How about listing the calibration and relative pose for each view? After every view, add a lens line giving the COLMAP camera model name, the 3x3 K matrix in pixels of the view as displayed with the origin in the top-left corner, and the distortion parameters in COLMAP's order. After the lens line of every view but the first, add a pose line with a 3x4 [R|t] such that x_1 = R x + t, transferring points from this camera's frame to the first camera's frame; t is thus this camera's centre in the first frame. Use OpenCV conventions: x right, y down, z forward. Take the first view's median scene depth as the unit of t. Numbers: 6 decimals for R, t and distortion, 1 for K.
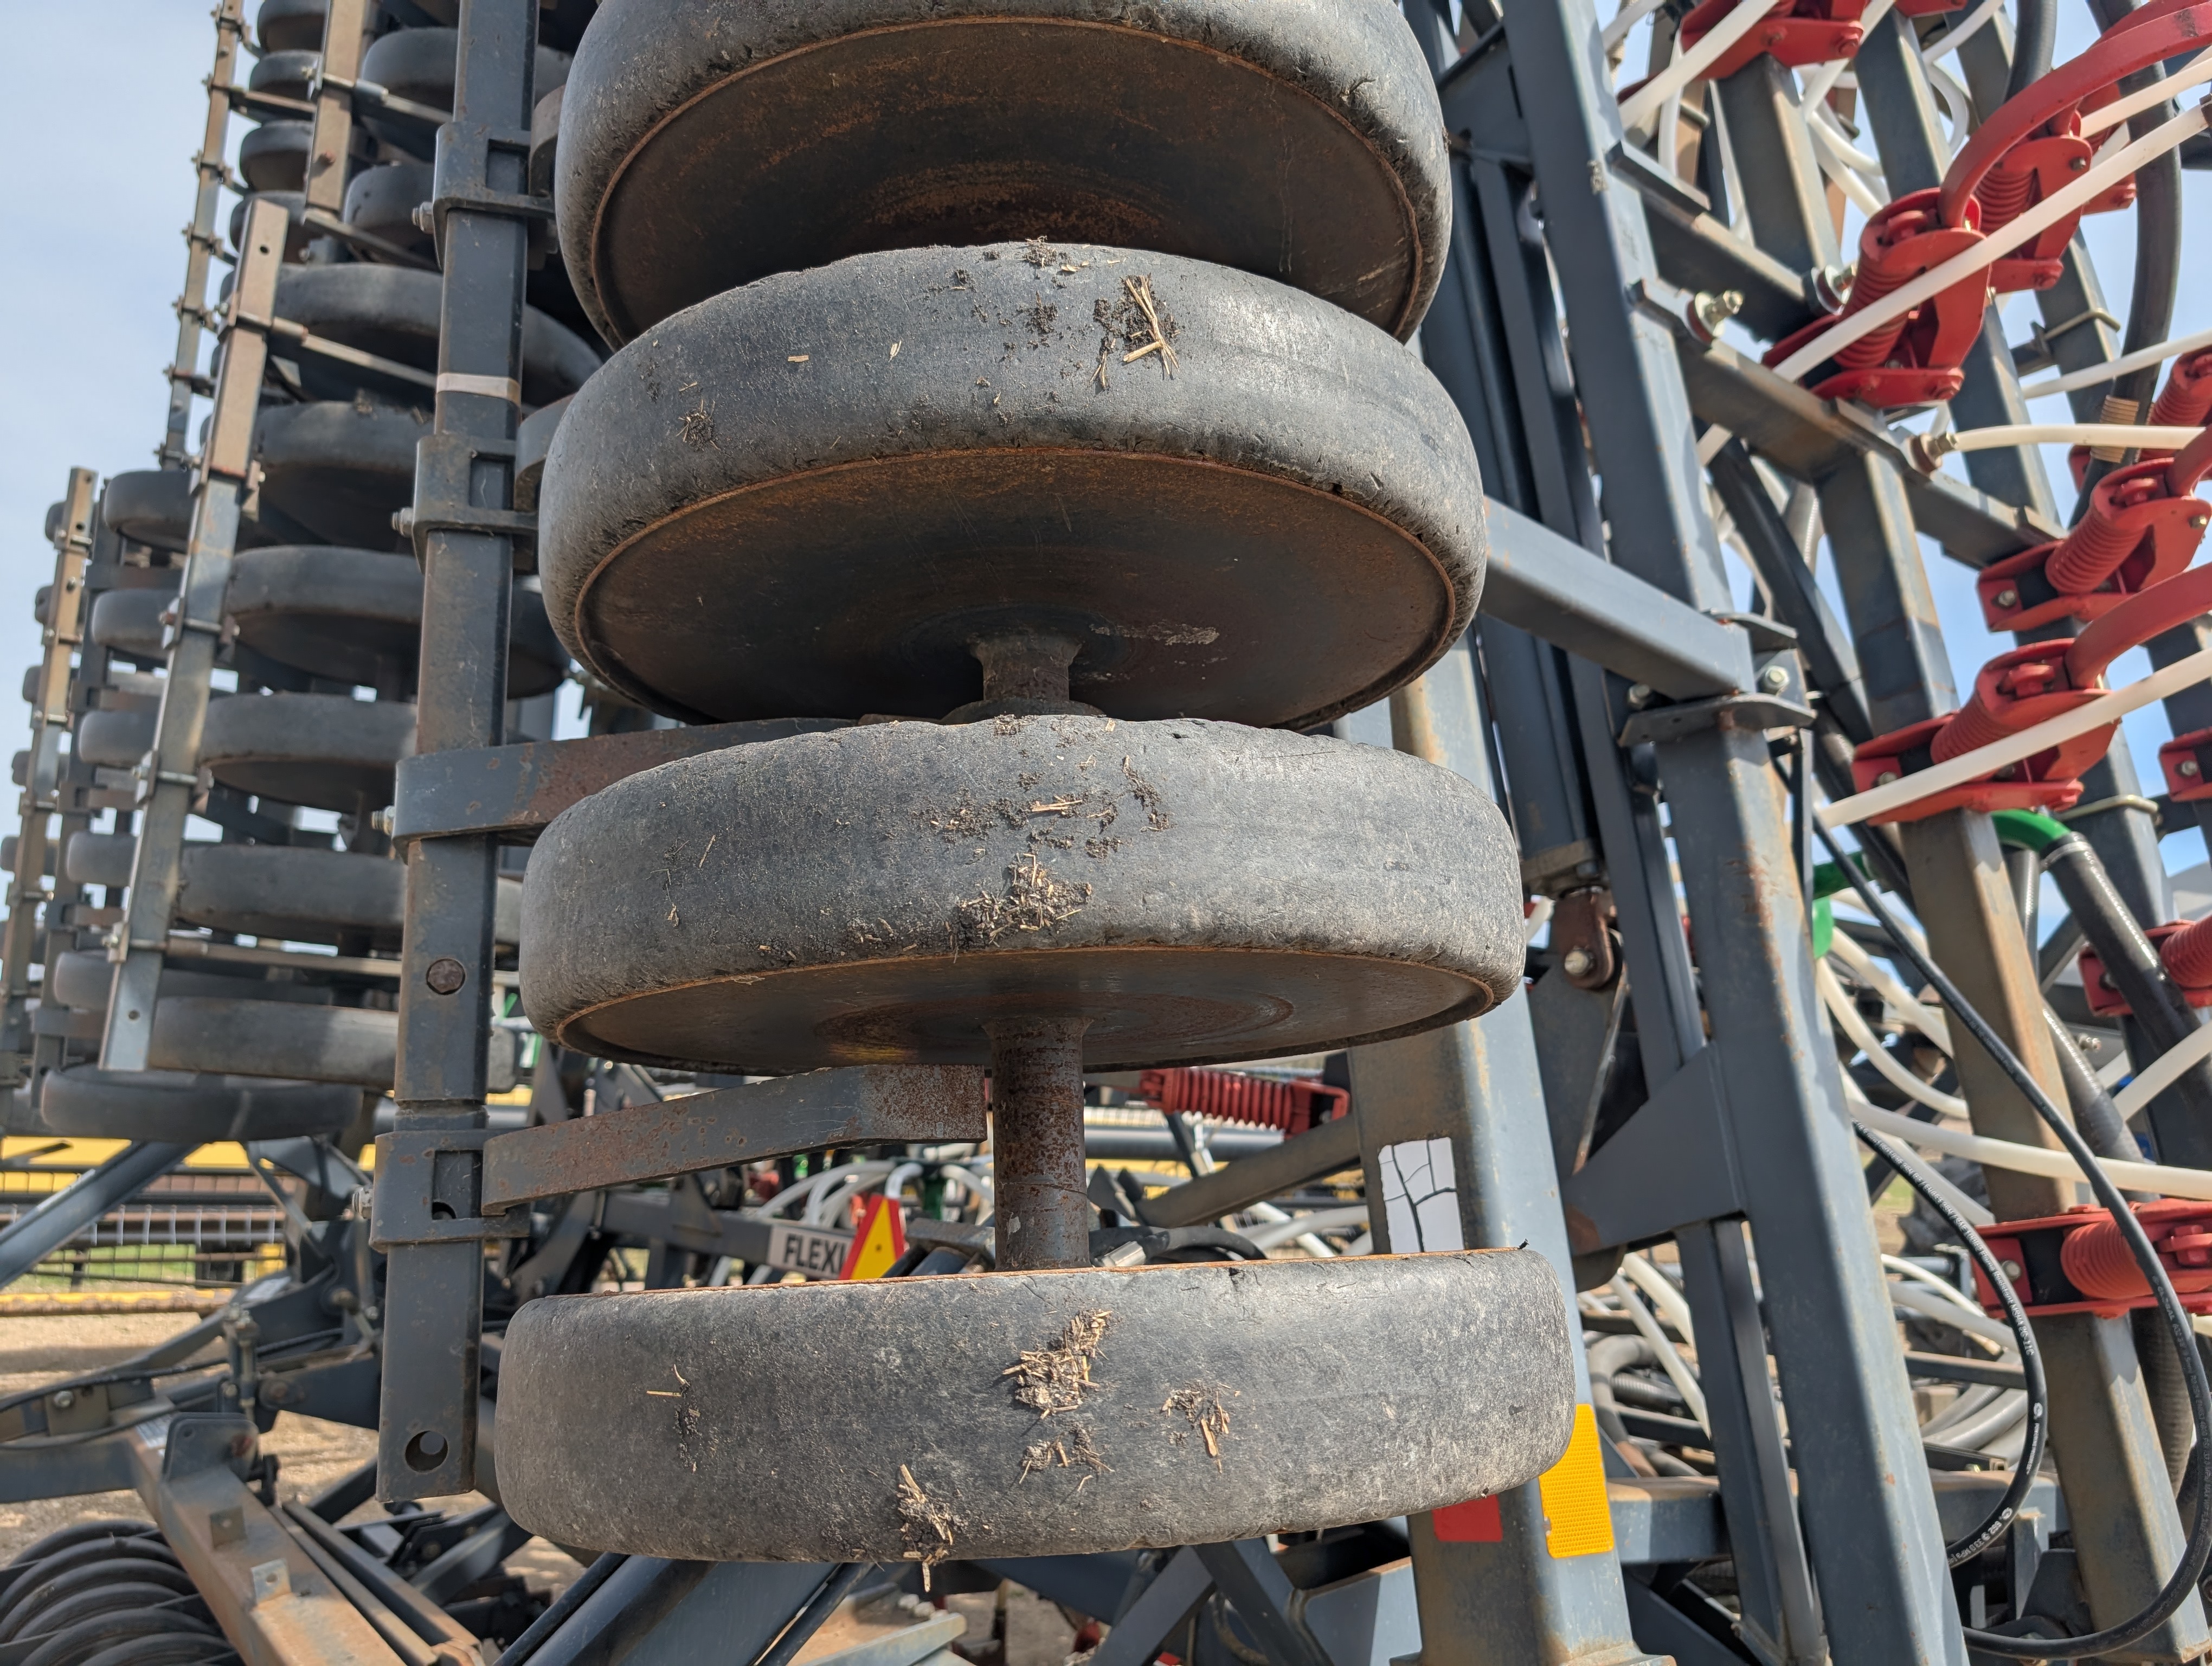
lens RADIAL K [[1585.2, 0, 1111.6], [0, 1585.2, 816.2], [0, 0, 1]] dist [0.023648, -0.020873]
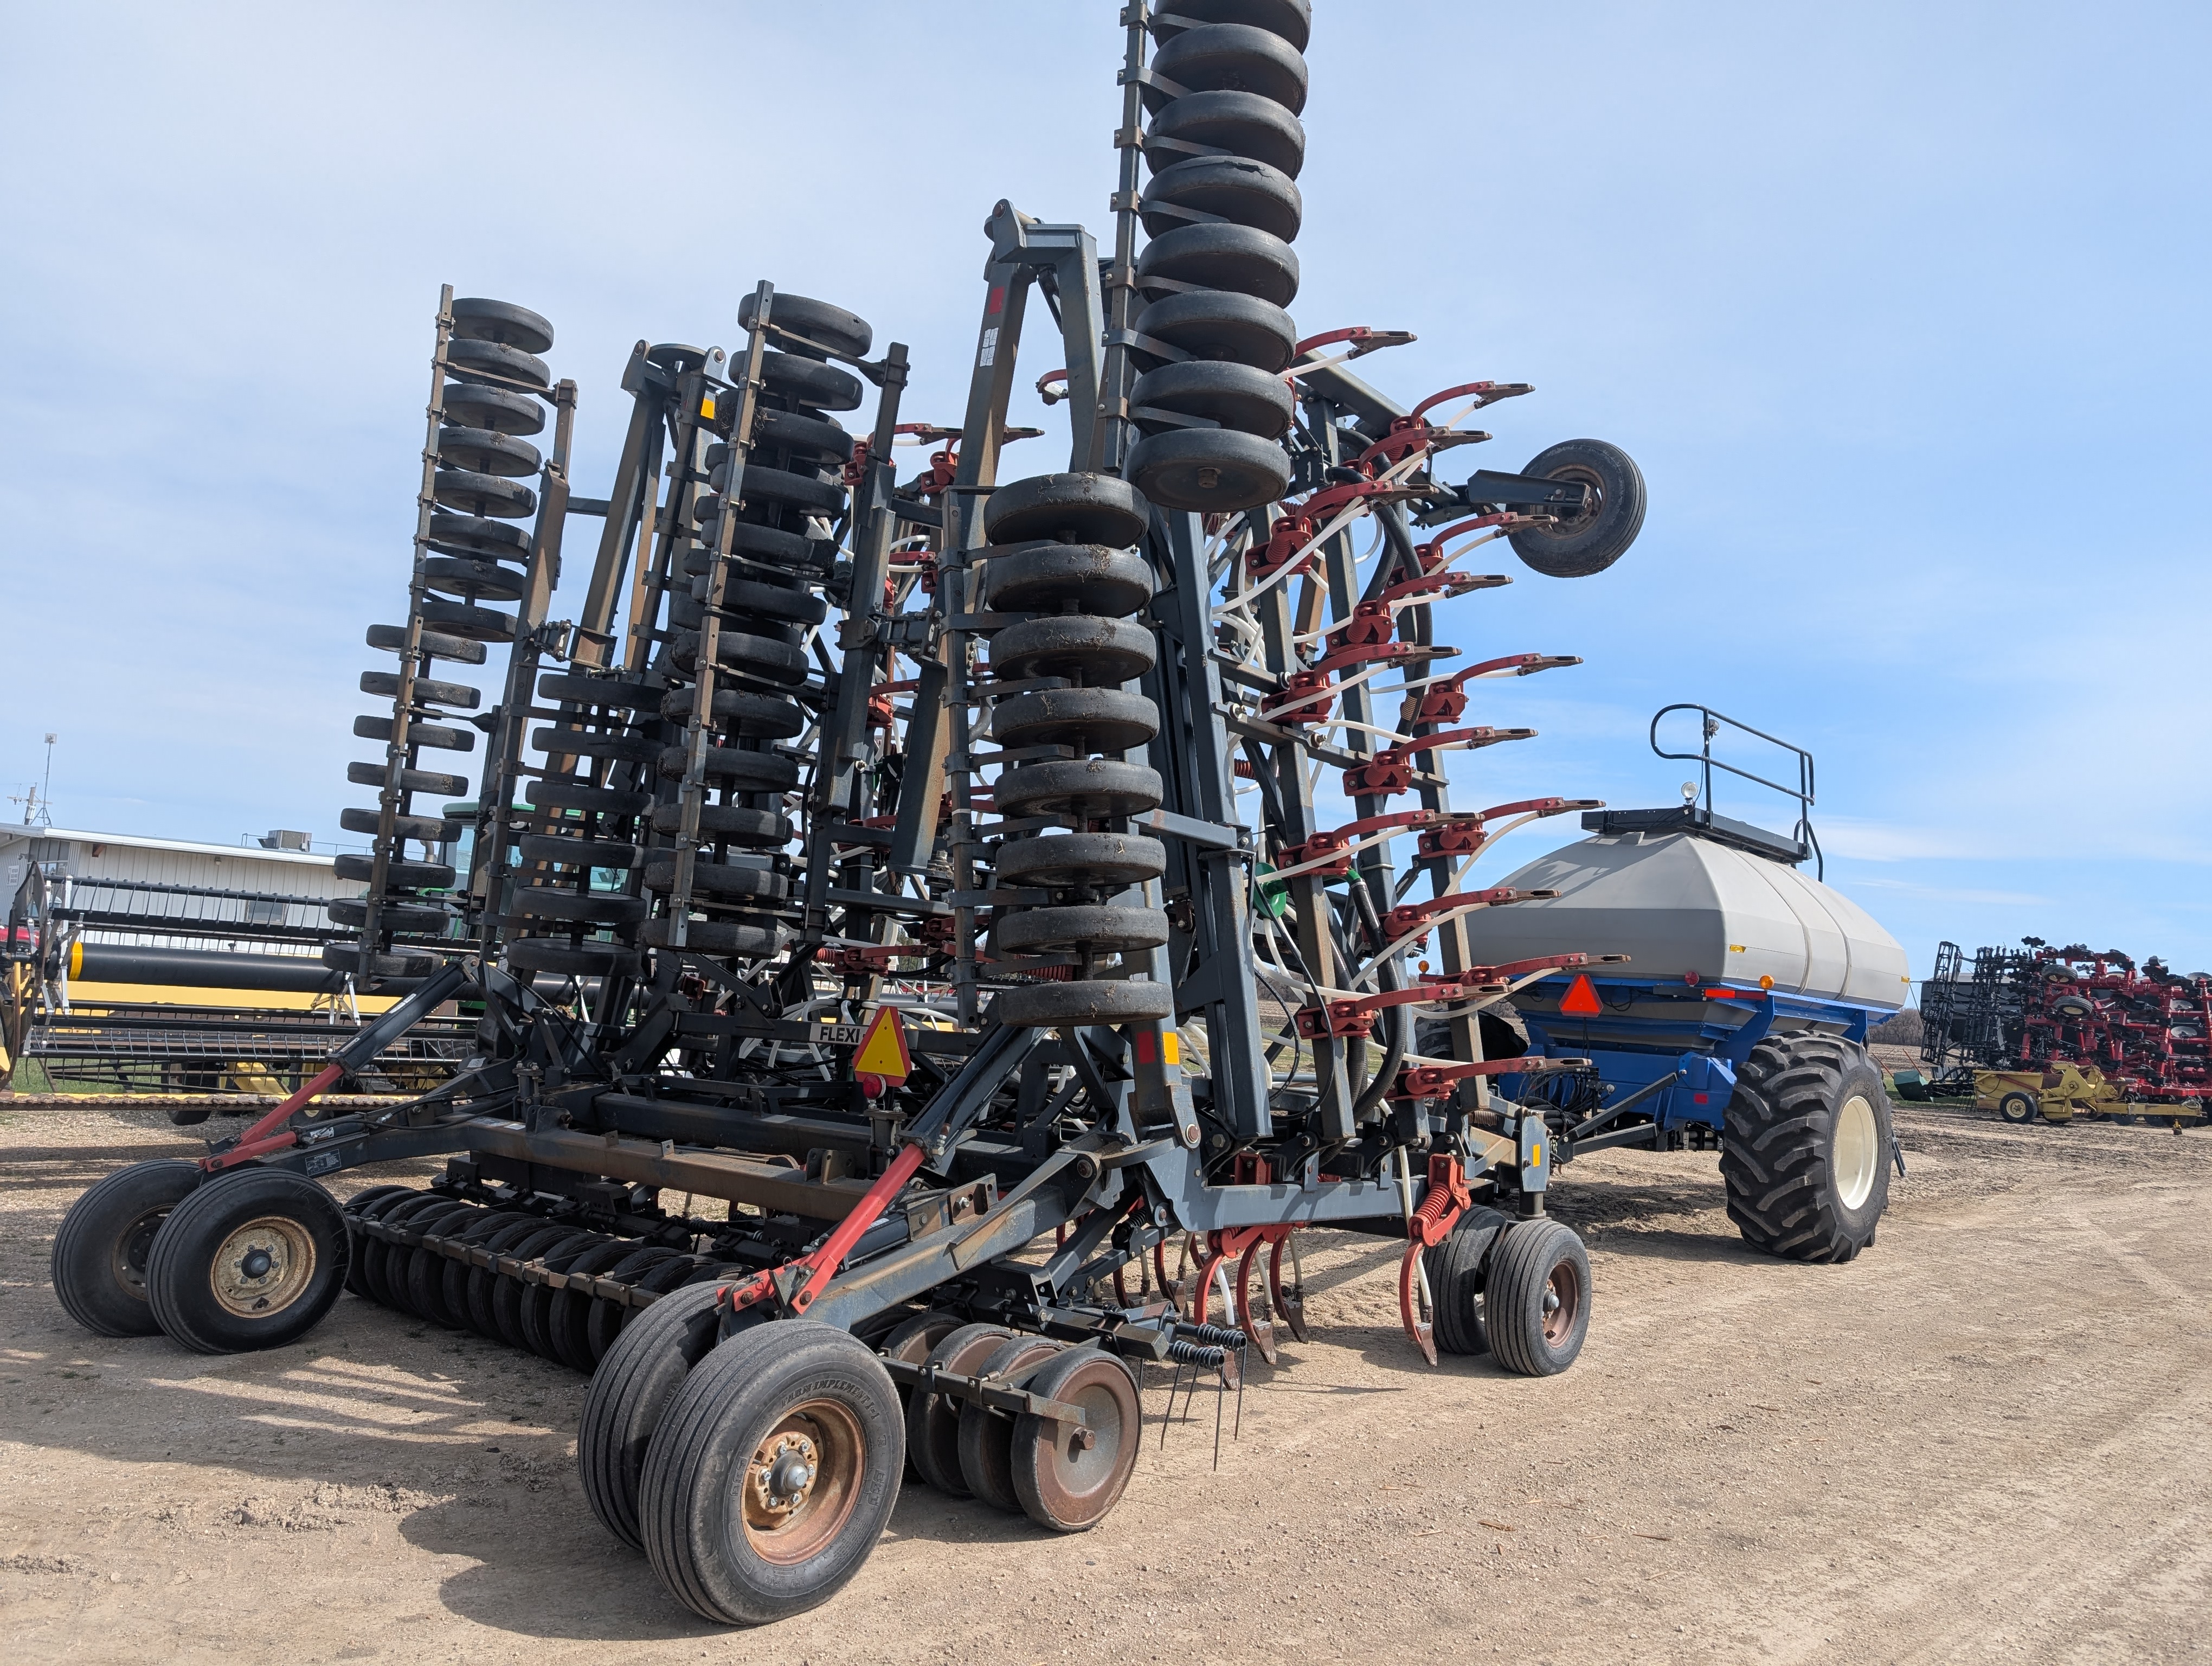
lens RADIAL K [[1585.2, 0, 1111.6], [0, 1585.2, 816.2], [0, 0, 1]] dist [0.023648, -0.020873]
pose [[0.972379, 0.050108, 0.227964, -0.491196], [-0.064701, 0.996276, 0.056995, -0.257913], [-0.224259, -0.070170, 0.972000, -1.744277]]
